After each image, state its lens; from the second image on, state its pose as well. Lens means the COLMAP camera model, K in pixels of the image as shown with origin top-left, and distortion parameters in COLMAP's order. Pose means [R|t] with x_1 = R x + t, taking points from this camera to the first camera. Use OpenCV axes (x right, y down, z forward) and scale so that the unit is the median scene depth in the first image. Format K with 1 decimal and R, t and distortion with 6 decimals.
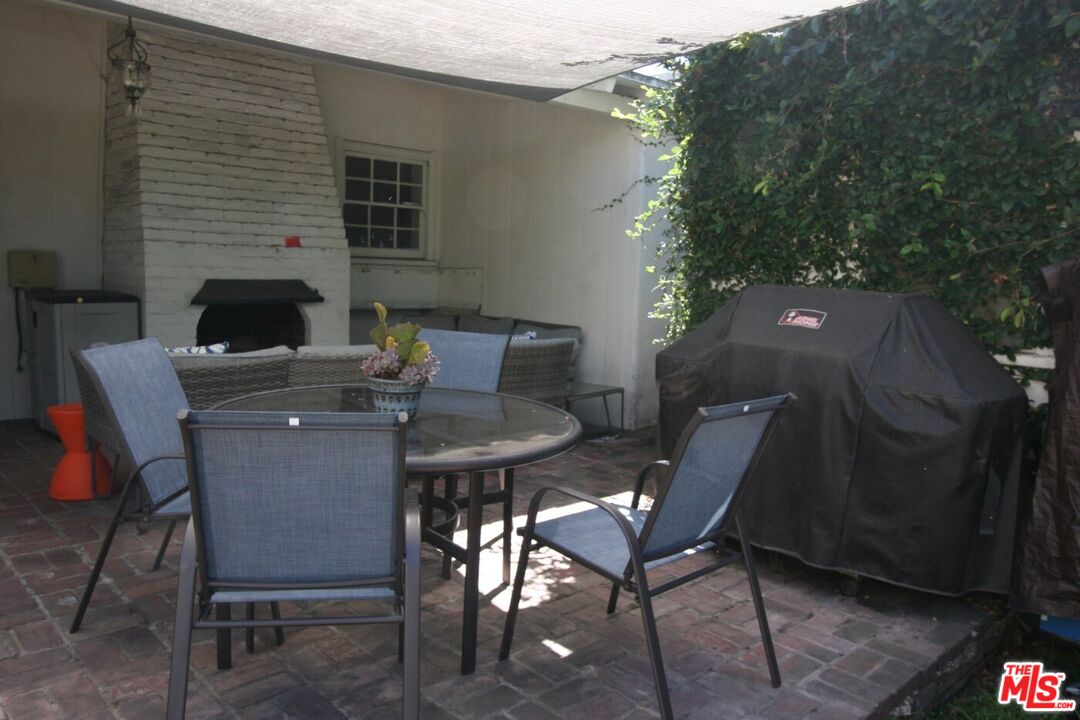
lens RADIAL K [[816.7, 0, 544.5], [0, 816.7, 361.7], [0, 0, 1]] dist [-0.002971, 0.000002]
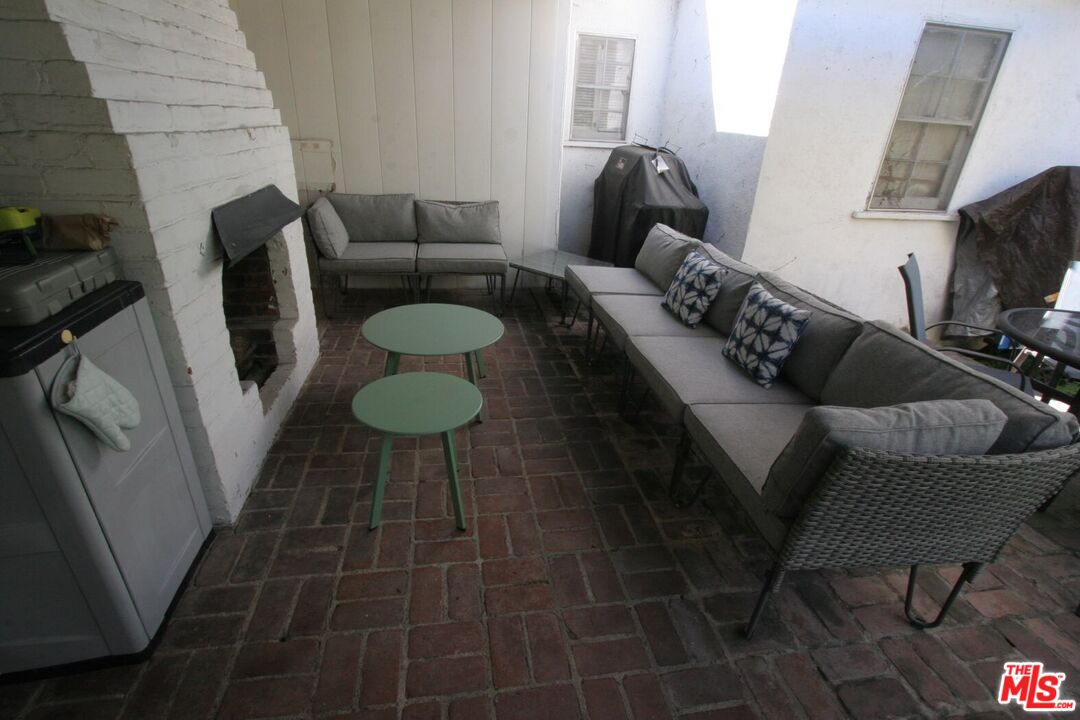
lens RADIAL K [[501.8, 0, 548.5], [0, 501.8, 360.3], [0, 0, 1]] dist [-0.014878, 0.000362]
pose [[0.548009, -0.360781, 0.754667, -0.513991], [0.061375, 0.917113, 0.393873, -0.112734], [-0.834218, -0.169528, 0.524730, 0.593520]]
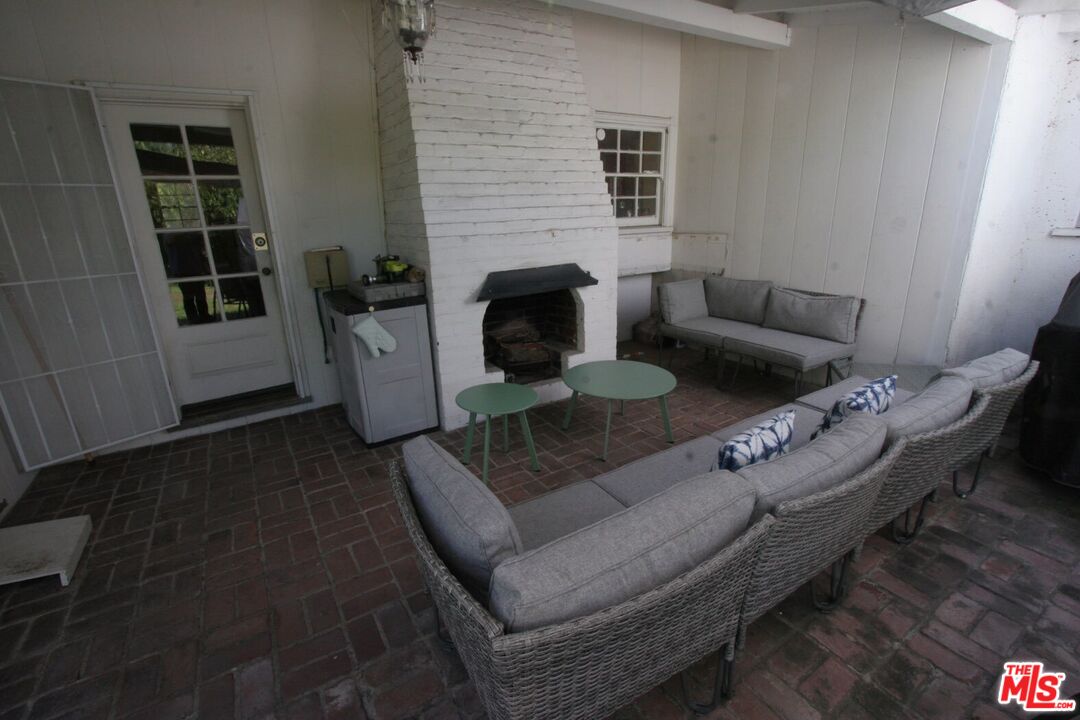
lens RADIAL K [[501.8, 0, 547.1], [0, 501.8, 362.7], [0, 0, 1]] dist [-0.014878, 0.000362]
pose [[0.981004, -0.003008, -0.193962, -0.211867], [0.038554, 0.982956, 0.179752, -0.091279], [0.190116, -0.183815, 0.964400, 0.384409]]
